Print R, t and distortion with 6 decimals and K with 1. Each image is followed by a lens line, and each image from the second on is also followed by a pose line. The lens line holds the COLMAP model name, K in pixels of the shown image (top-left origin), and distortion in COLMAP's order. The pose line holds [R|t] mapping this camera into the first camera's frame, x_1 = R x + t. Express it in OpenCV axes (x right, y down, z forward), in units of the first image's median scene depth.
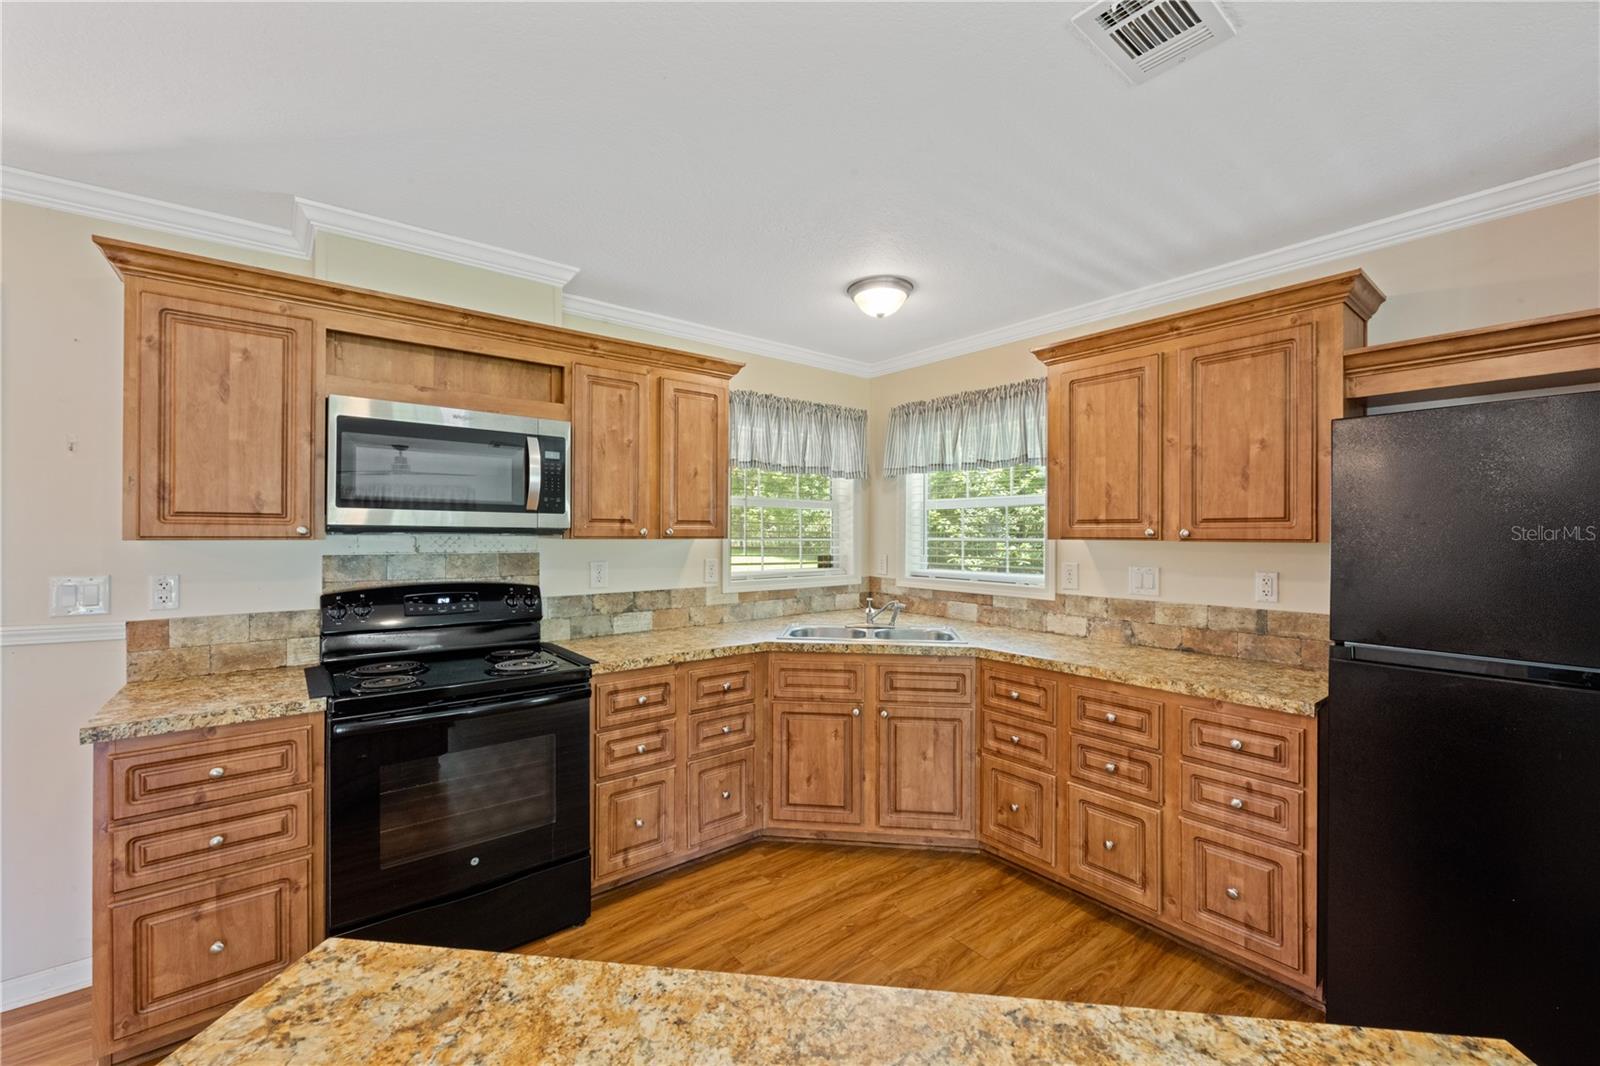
lens RADIAL K [[643.1, 0, 798.9], [0, 643.1, 531.1], [0, 0, 1]] dist [-0.004233, -0.000367]
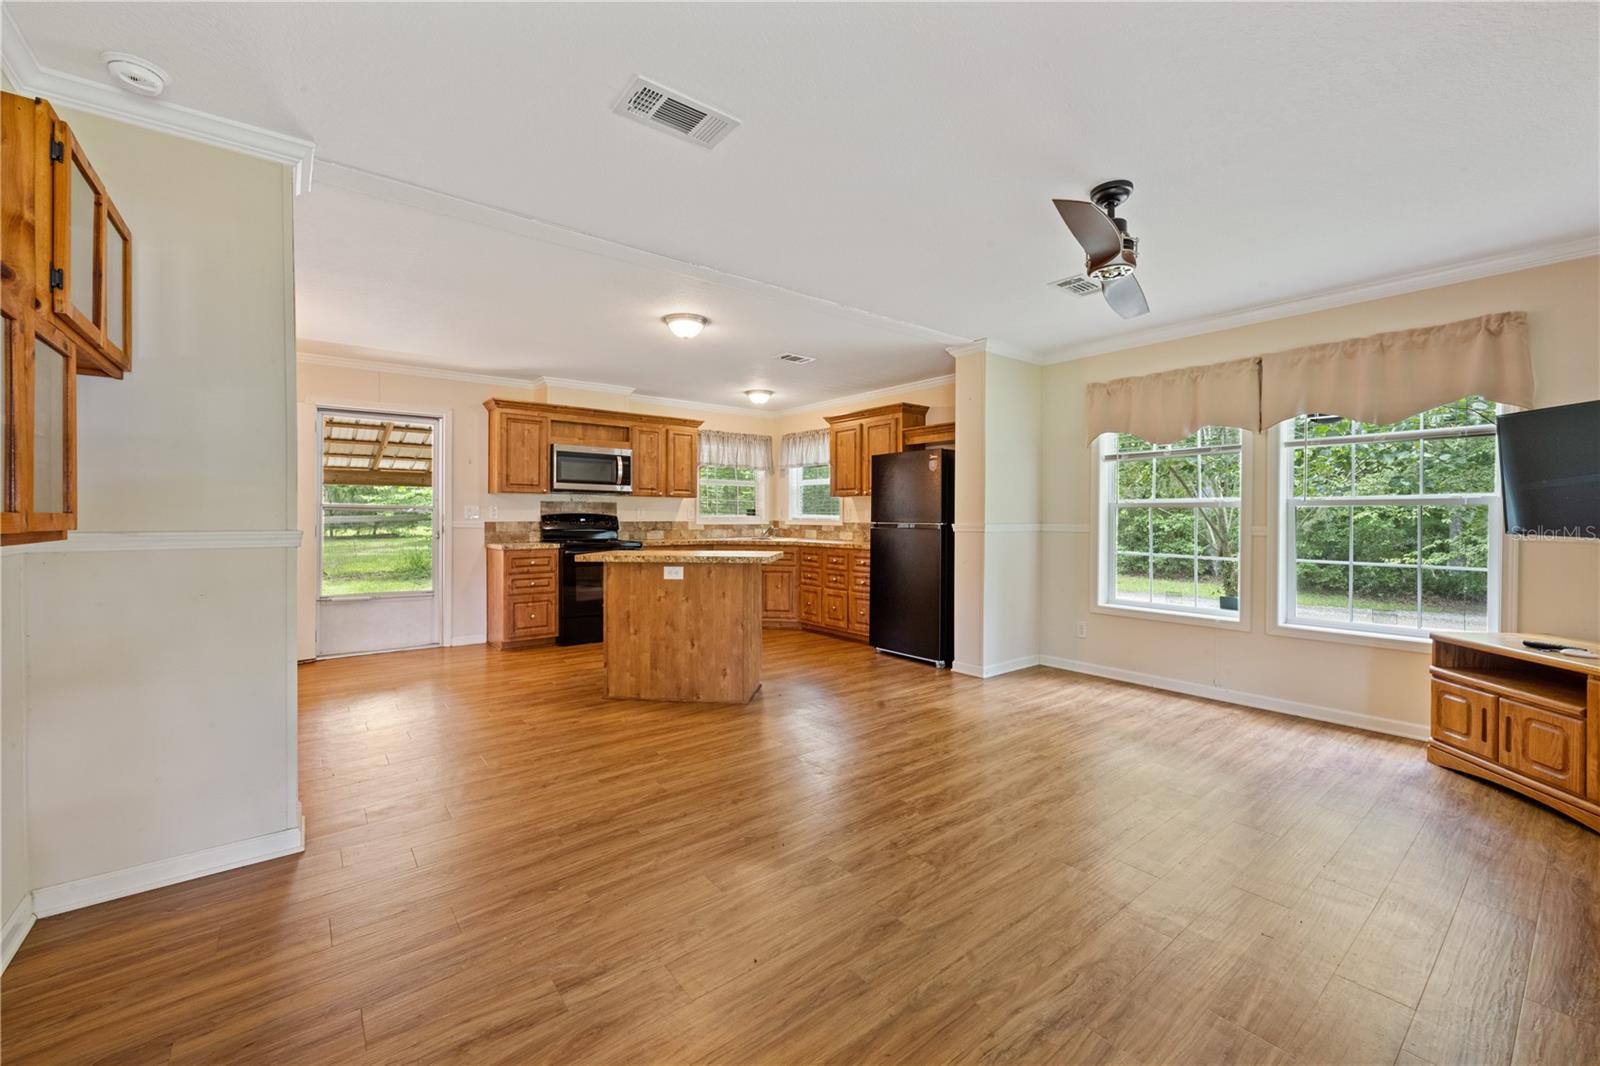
lens RADIAL K [[643.1, 0, 799.0], [0, 643.1, 523.8], [0, 0, 1]] dist [-0.004233, -0.000367]
pose [[0.999973, 0.000993, -0.007232, 0.308591], [-0.000907, 0.999929, 0.011855, 0.088647], [0.007244, -0.011848, 0.999904, -1.475756]]
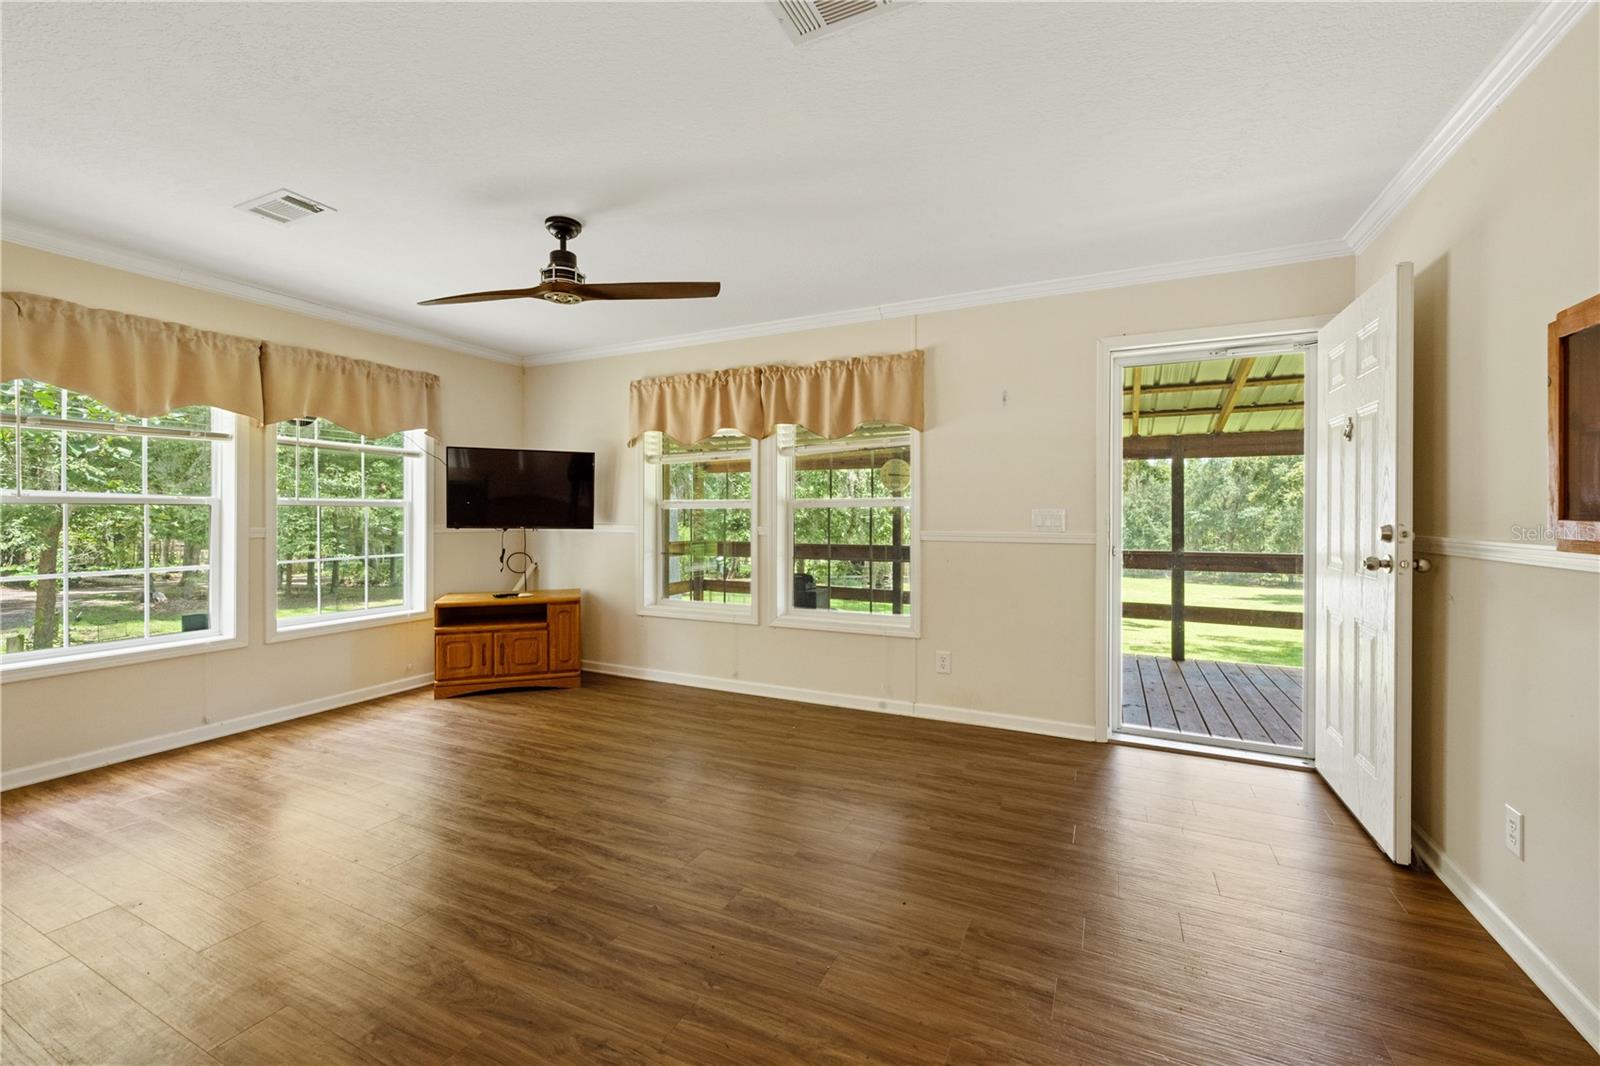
lens RADIAL K [[643.1, 0, 800.7], [0, 643.1, 516.2], [0, 0, 1]] dist [-0.004233, -0.000367]
pose [[-0.438513, -0.003344, 0.898718, -0.360978], [-0.000933, 0.999994, 0.003266, 0.082221], [-0.898724, 0.000593, -0.438514, -0.395758]]
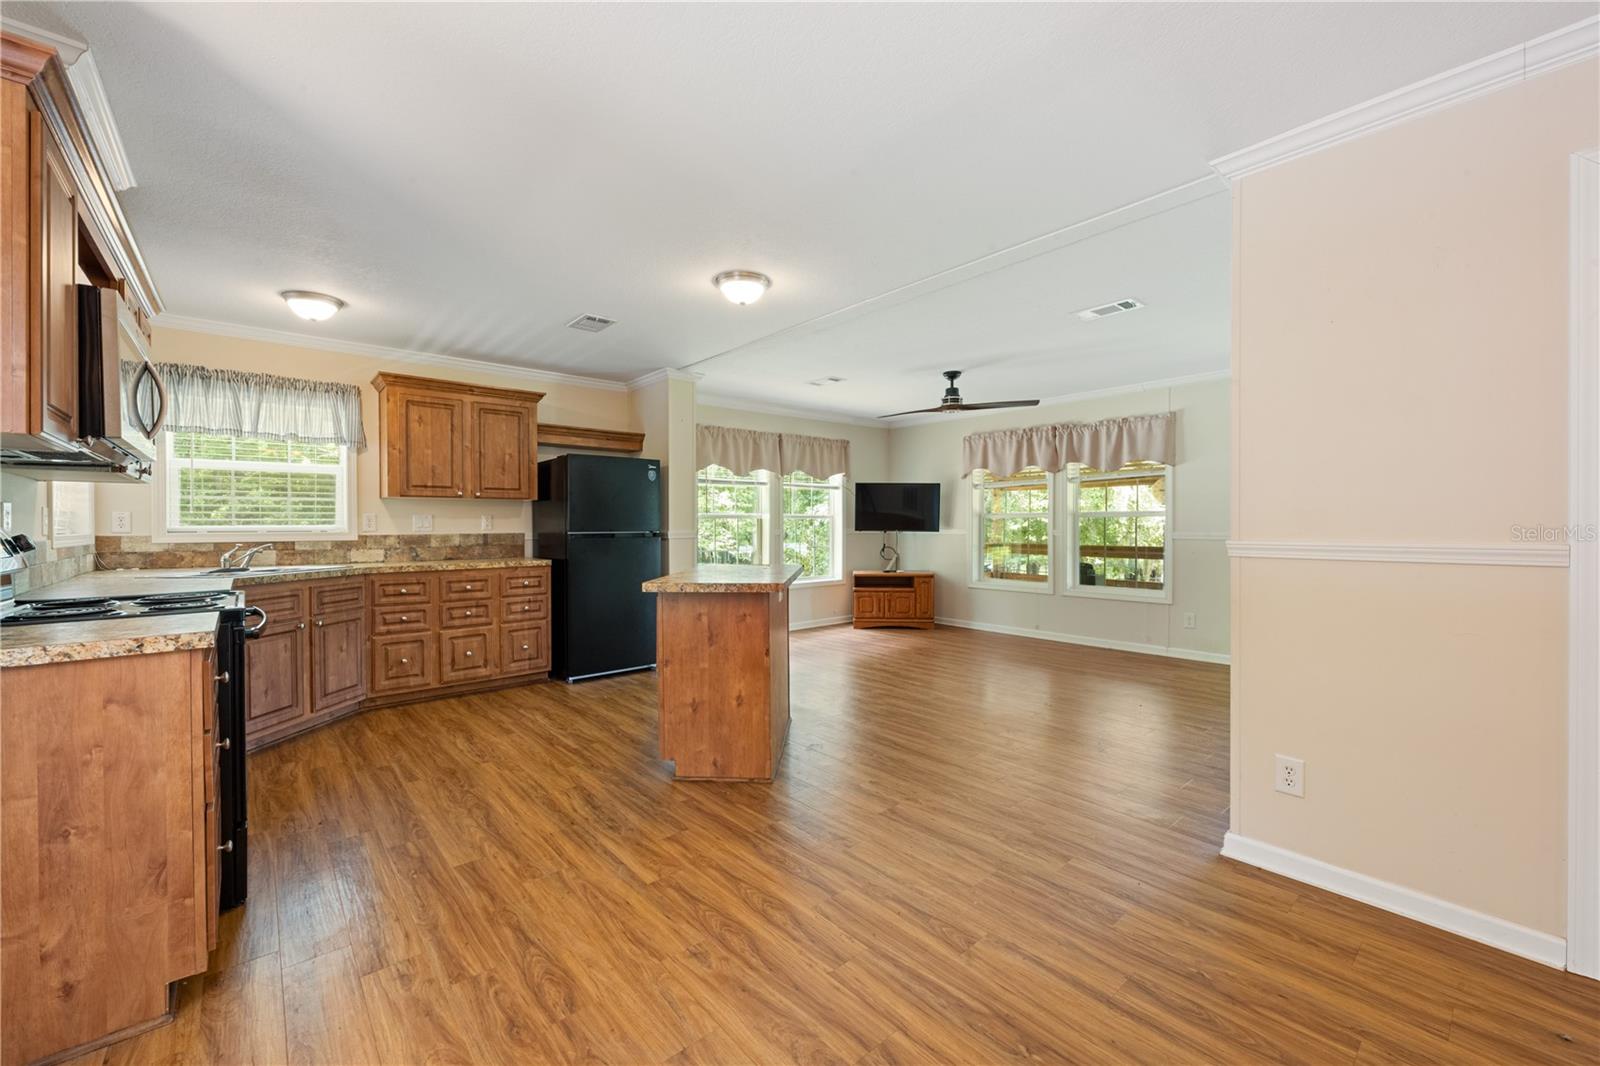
lens RADIAL K [[643.1, 0, 793.1], [0, 643.1, 528.3], [0, 0, 1]] dist [-0.004233, -0.000367]
pose [[-0.035373, -0.009460, 0.999329, -1.286918], [0.001560, 0.999953, 0.009521, 0.081174], [-0.999373, 0.001895, -0.035356, 0.076152]]
